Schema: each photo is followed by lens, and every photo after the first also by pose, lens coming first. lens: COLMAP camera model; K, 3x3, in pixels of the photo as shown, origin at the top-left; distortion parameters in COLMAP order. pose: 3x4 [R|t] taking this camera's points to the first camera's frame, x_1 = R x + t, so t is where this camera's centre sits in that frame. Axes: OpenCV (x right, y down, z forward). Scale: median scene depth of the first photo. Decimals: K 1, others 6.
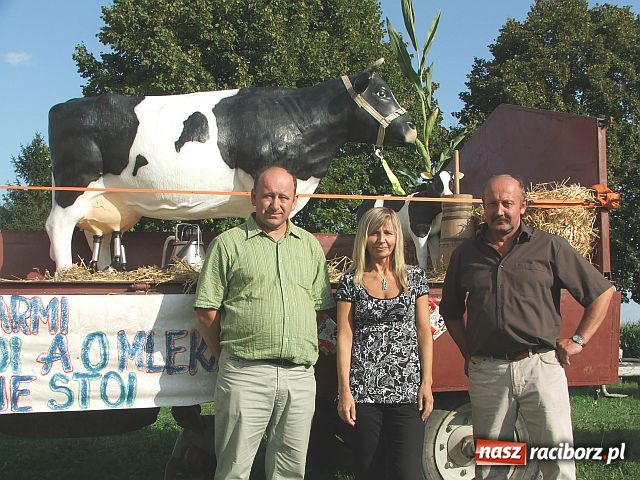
lens RADIAL K [[853.4, 0, 331.0], [0, 853.4, 254.3], [0, 0, 1]] dist [-0.151041, 0.386962]
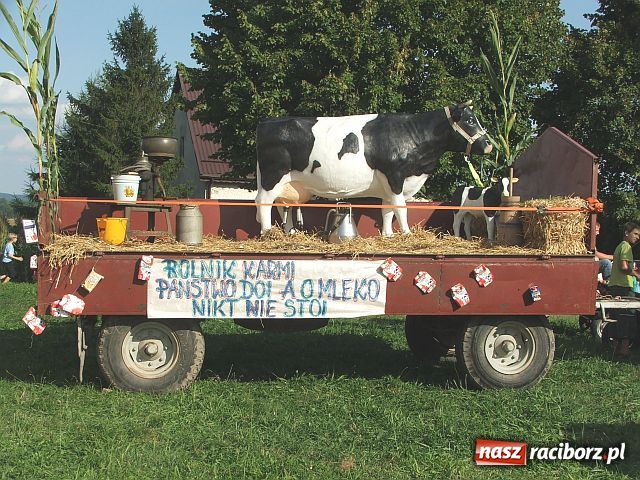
lens RADIAL K [[1336.4, 0, 320.0], [0, 1336.4, 240.0], [0, 0, 1]] dist [-0.064813, 0.716142]
pose [[0.993126, 0.035389, -0.111569, 0.078828], [-0.020782, 0.991367, 0.129459, -0.332200], [0.115187, -0.126251, 0.985288, -1.698743]]
